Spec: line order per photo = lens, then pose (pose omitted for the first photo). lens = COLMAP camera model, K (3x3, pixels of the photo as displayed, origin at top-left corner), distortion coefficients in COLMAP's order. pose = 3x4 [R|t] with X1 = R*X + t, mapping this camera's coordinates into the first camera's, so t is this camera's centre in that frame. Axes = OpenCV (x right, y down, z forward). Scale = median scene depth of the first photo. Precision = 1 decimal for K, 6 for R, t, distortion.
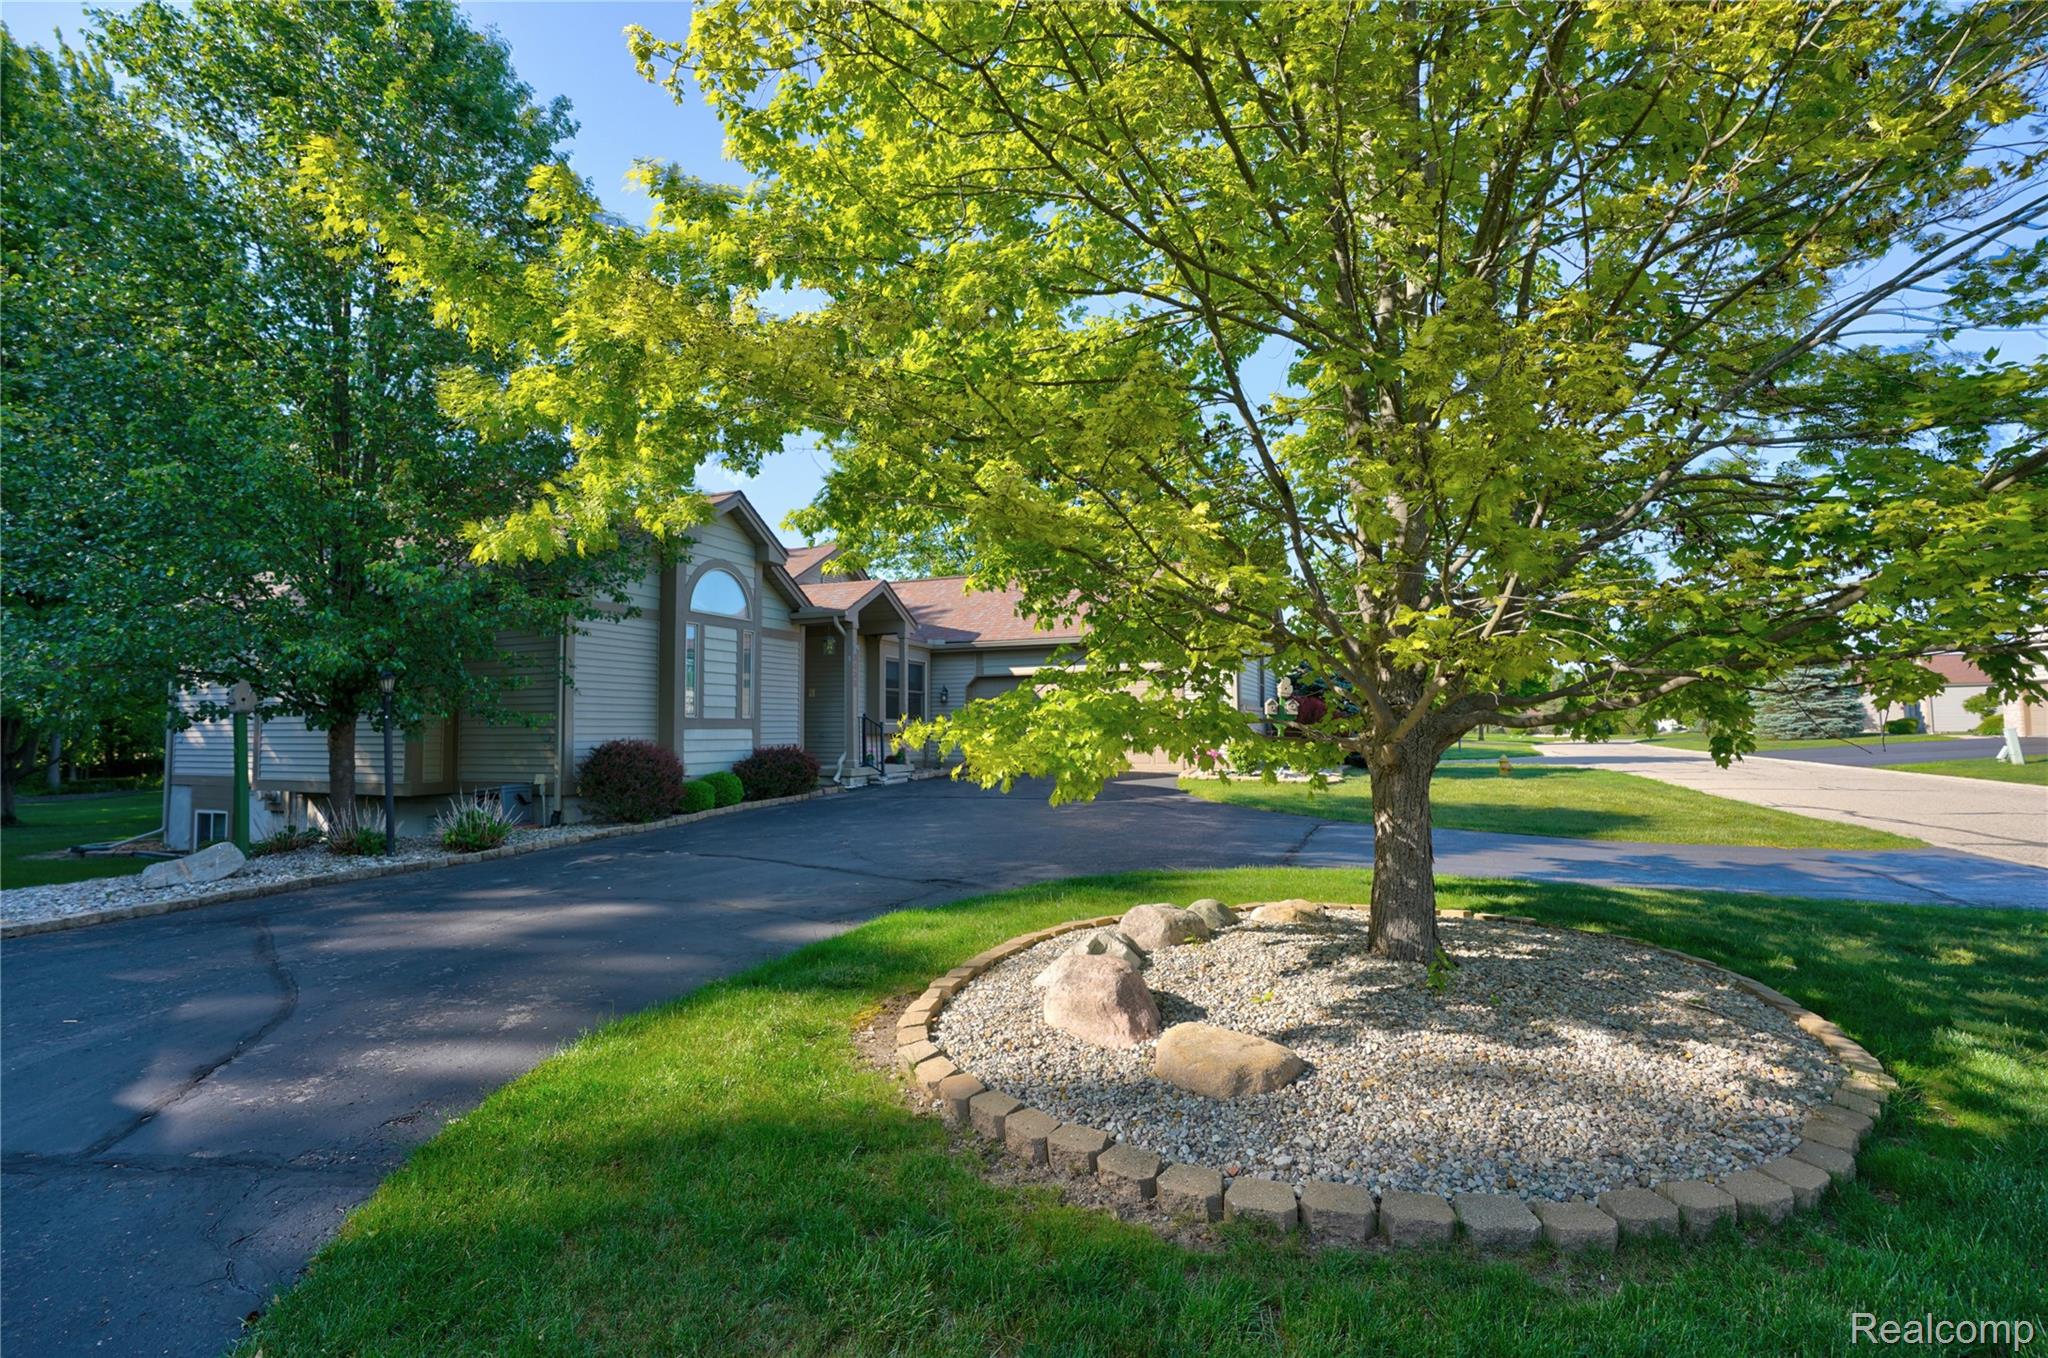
lens RADIAL K [[938.8, 0, 993.9], [0, 938.8, 642.9], [0, 0, 1]] dist [0.001543, 0.000617]
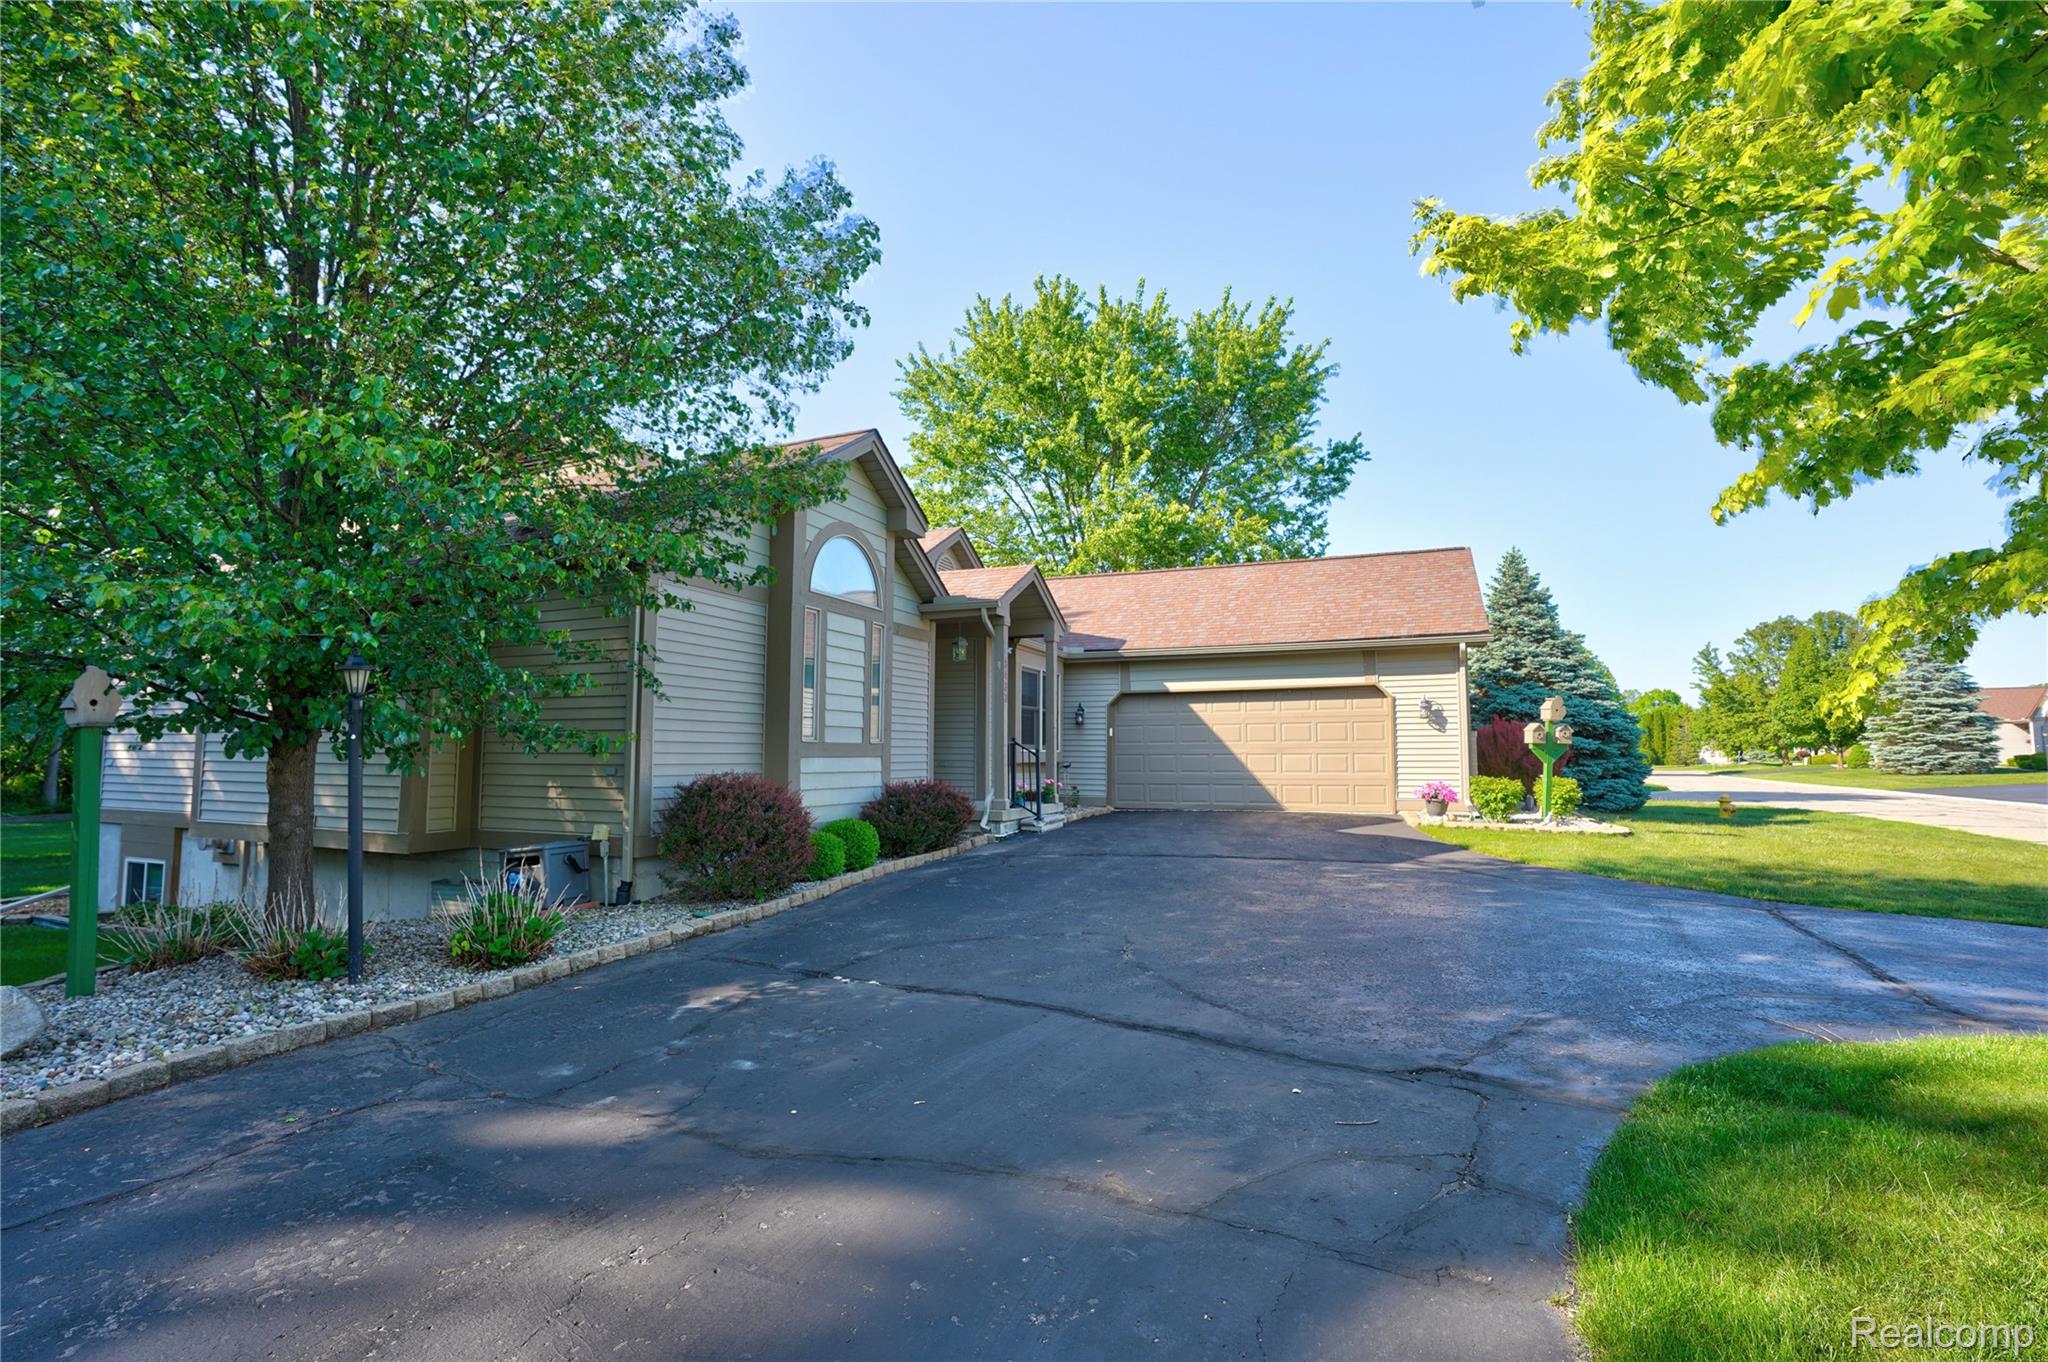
lens RADIAL K [[931.3, 0, 1025.0], [0, 931.3, 652.9], [0, 0, 1]] dist [-0.010842, 0.004325]
pose [[0.999898, 0.011605, 0.008357, -0.161596], [-0.011479, 0.999823, -0.014874, 0.020868], [-0.008529, 0.014777, 0.999854, 0.287395]]
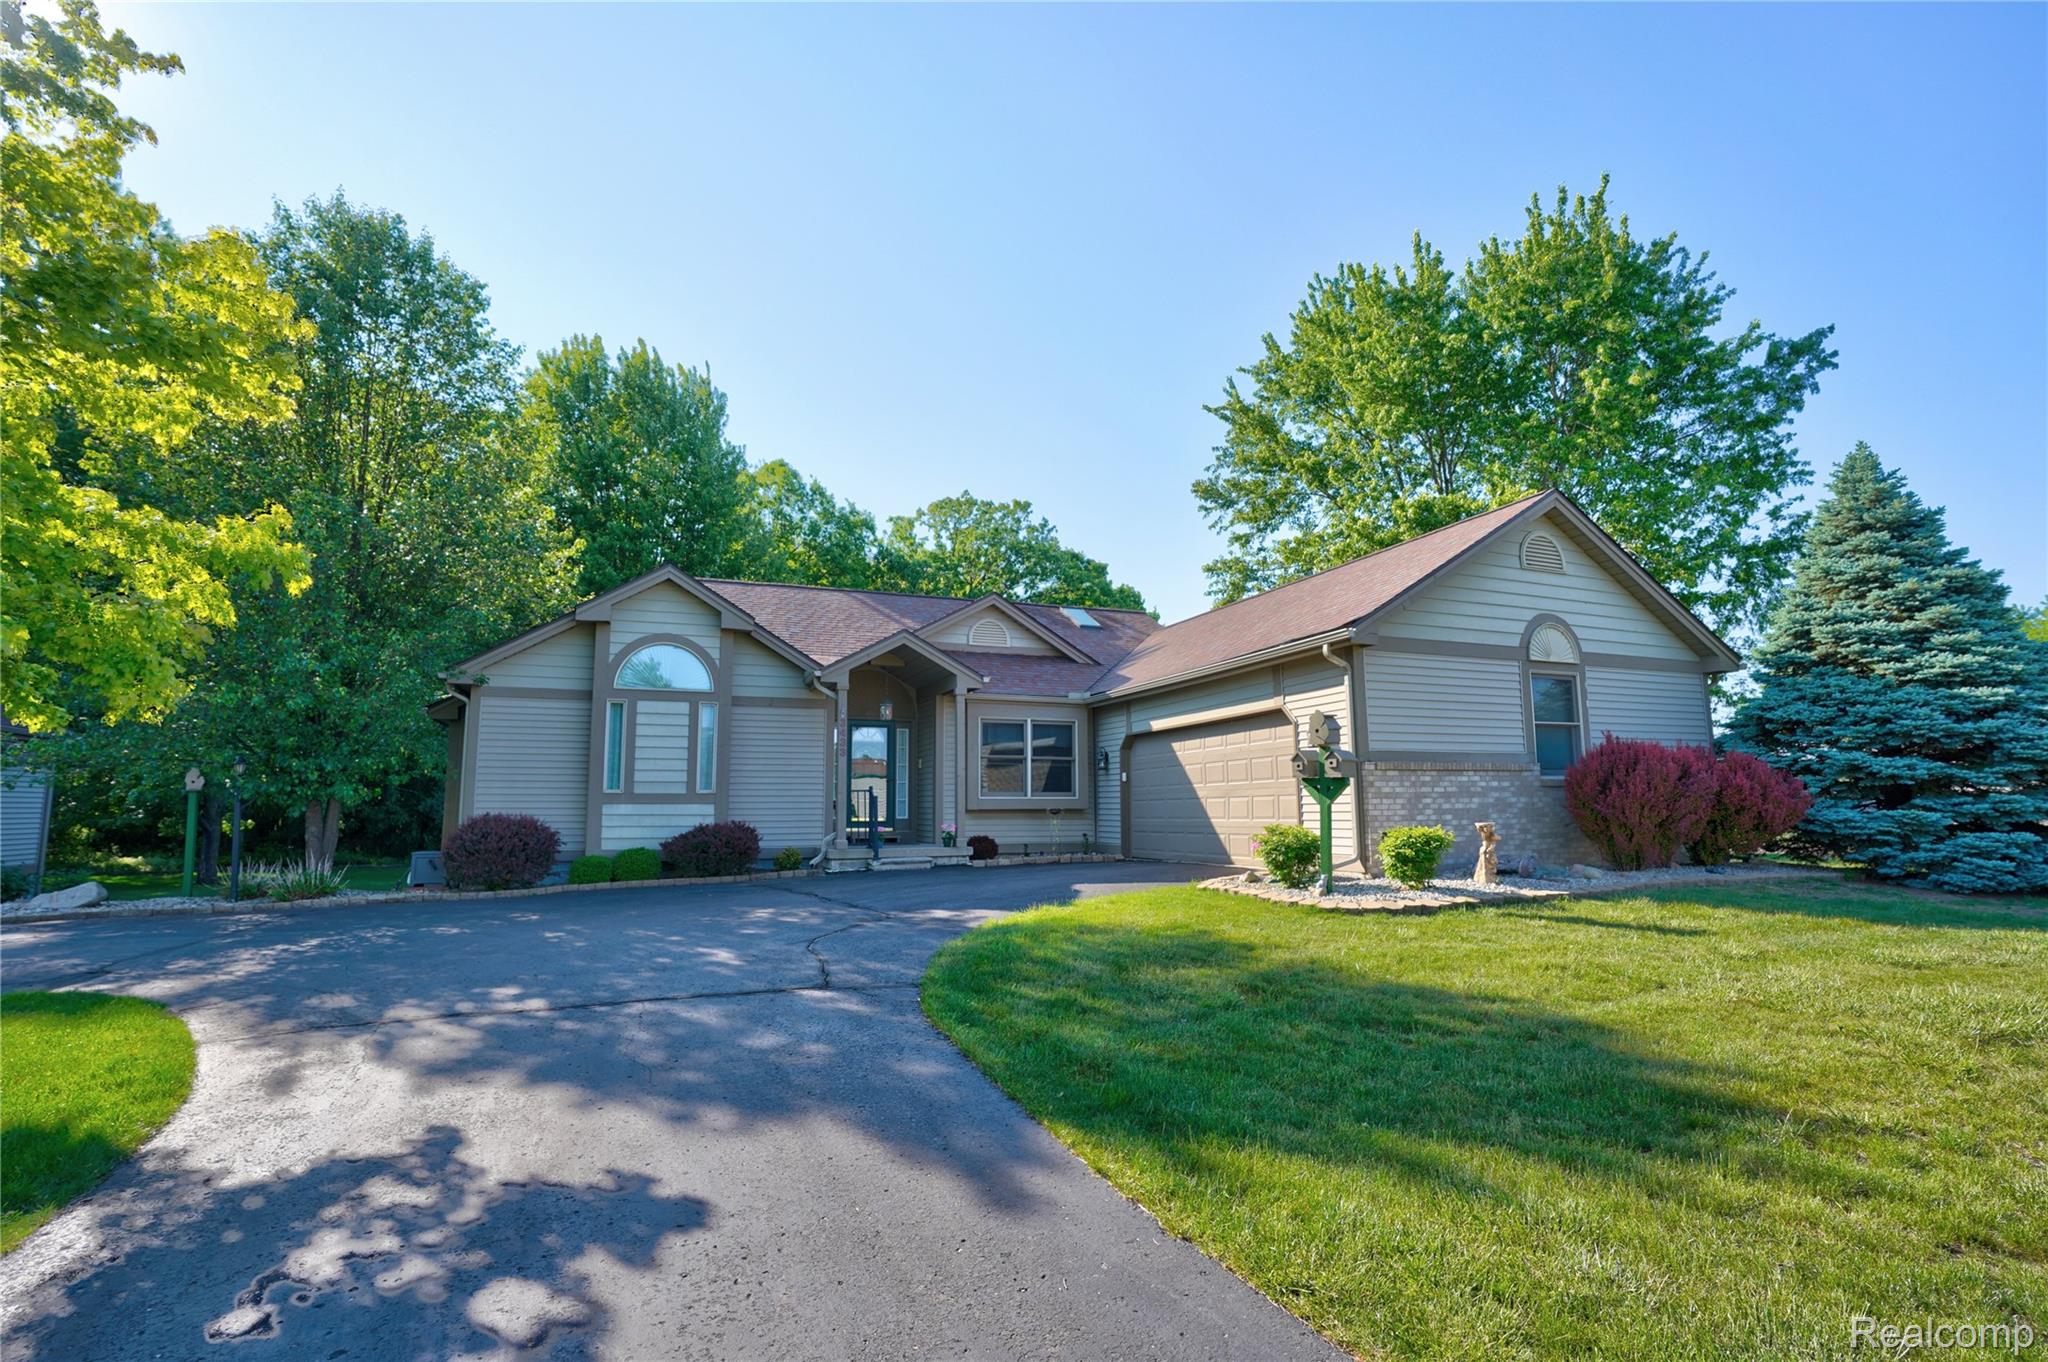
lens RADIAL K [[923.7, 0, 1027.5], [0, 923.7, 664.3], [0, 0, 1]] dist [-0.014256, 0.000577]
pose [[0.700124, -0.105030, -0.706254, 0.691802], [0.066696, 0.994417, -0.081767, 0.050867], [0.710900, 0.010143, 0.703220, 0.598047]]
